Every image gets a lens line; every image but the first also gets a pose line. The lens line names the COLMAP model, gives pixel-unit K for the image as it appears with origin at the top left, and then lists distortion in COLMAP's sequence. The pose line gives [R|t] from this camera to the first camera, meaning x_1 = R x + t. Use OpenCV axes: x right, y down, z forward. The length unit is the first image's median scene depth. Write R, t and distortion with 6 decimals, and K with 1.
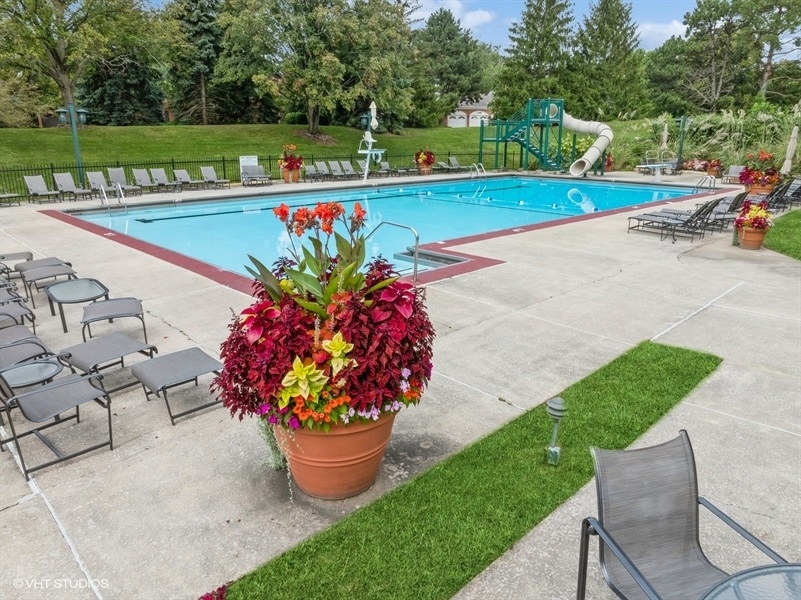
lens RADIAL K [[547.6, 0, 400.5], [0, 547.6, 300.0], [0, 0, 1]] dist [-0.042120, 0.004853]
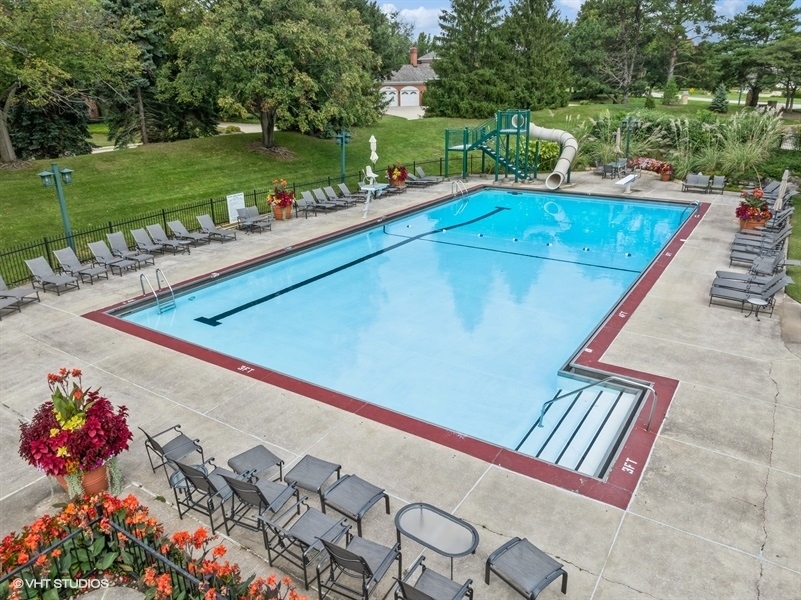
lens RADIAL K [[563.7, 0, 398.8], [0, 563.7, 298.5], [0, 0, 1]] dist [-0.041114, 0.004735]
pose [[0.975725, -0.096478, 0.196602, -0.169914], [0.083235, 0.993737, 0.074562, -0.108599], [-0.202564, -0.056388, 0.977644, -0.001601]]
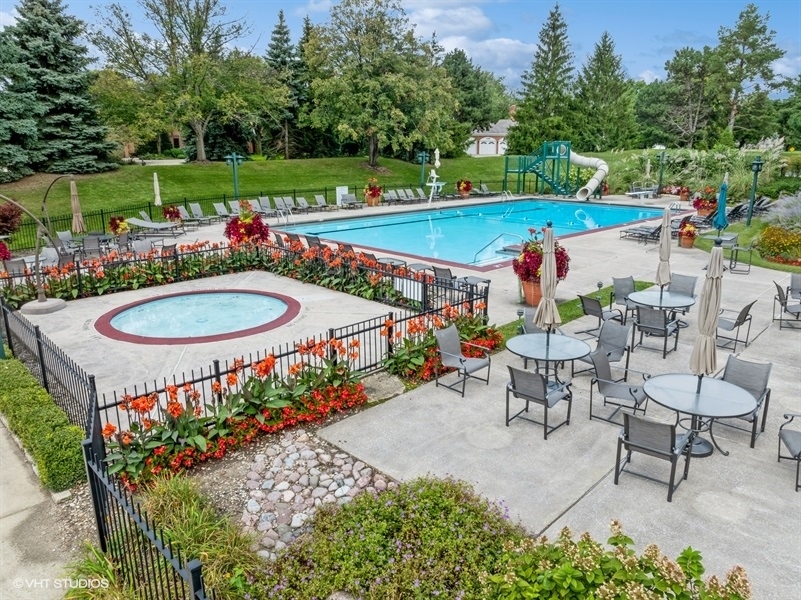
lens RADIAL K [[547.6, 0, 400.5], [0, 547.6, 300.0], [0, 0, 1]] dist [-0.042120, 0.004853]
pose [[0.999950, -0.004405, 0.008973, -0.117460], [0.004632, 0.999667, -0.025395, 0.043036], [-0.008858, 0.025436, 0.999637, -0.284859]]
